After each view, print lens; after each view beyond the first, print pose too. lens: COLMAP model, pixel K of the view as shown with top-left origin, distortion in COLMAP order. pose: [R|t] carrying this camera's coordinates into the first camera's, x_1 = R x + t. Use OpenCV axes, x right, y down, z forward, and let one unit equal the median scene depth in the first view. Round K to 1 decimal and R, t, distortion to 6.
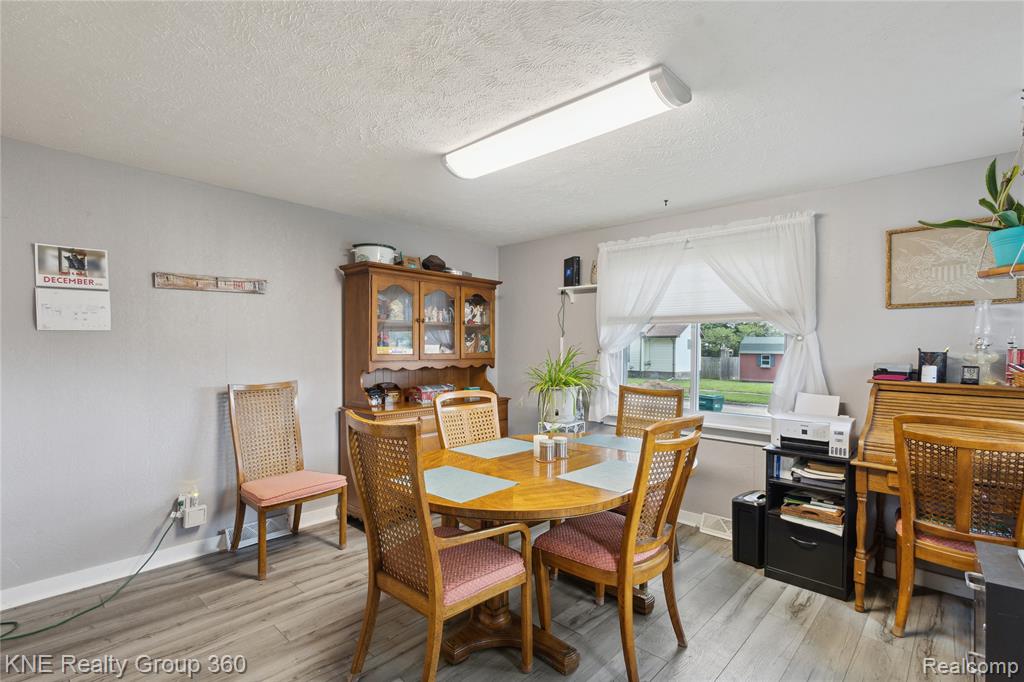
lens RADIAL K [[485.8, 0, 511.0], [0, 485.8, 346.1], [0, 0, 1]] dist [0.009096, -0.001589]
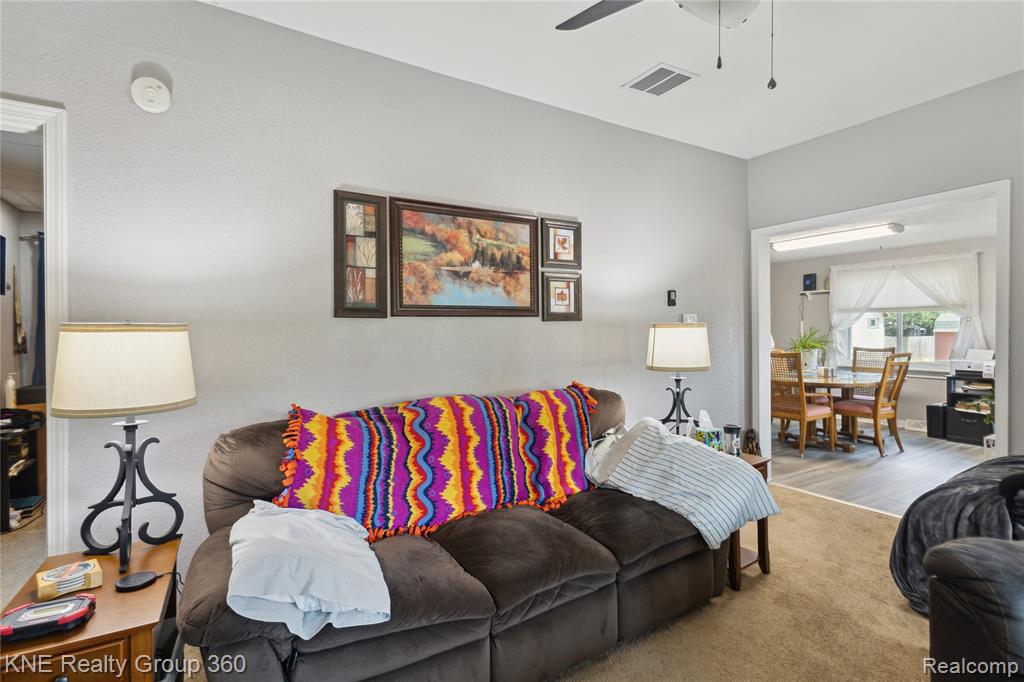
lens RADIAL K [[485.8, 0, 509.7], [0, 485.8, 330.9], [0, 0, 1]] dist [0.009096, -0.001589]
pose [[0.962018, -0.015127, -0.272568, -0.587037], [0.015971, 0.999872, 0.000878, -0.002963], [0.272520, -0.005198, 0.962136, -1.278037]]
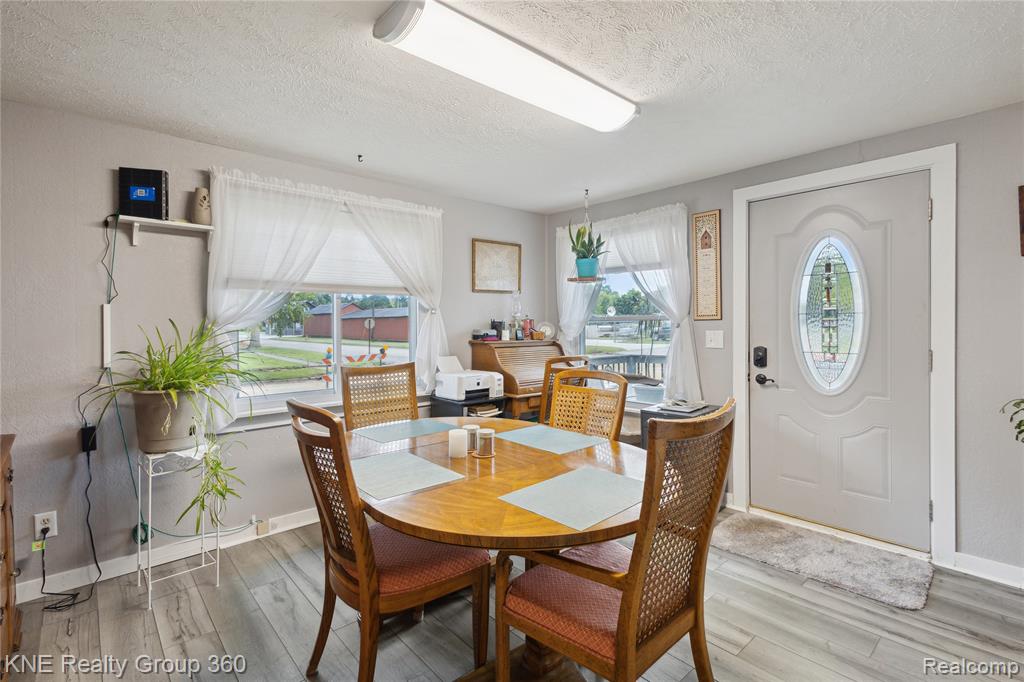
lens RADIAL K [[485.8, 0, 511.4], [0, 485.8, 321.6], [0, 0, 1]] dist [0.009096, -0.001589]
pose [[0.096177, -0.008448, 0.995328, -0.600696], [0.002484, 0.999963, 0.008247, -0.000489], [-0.995361, 0.001679, 0.096194, 0.695018]]
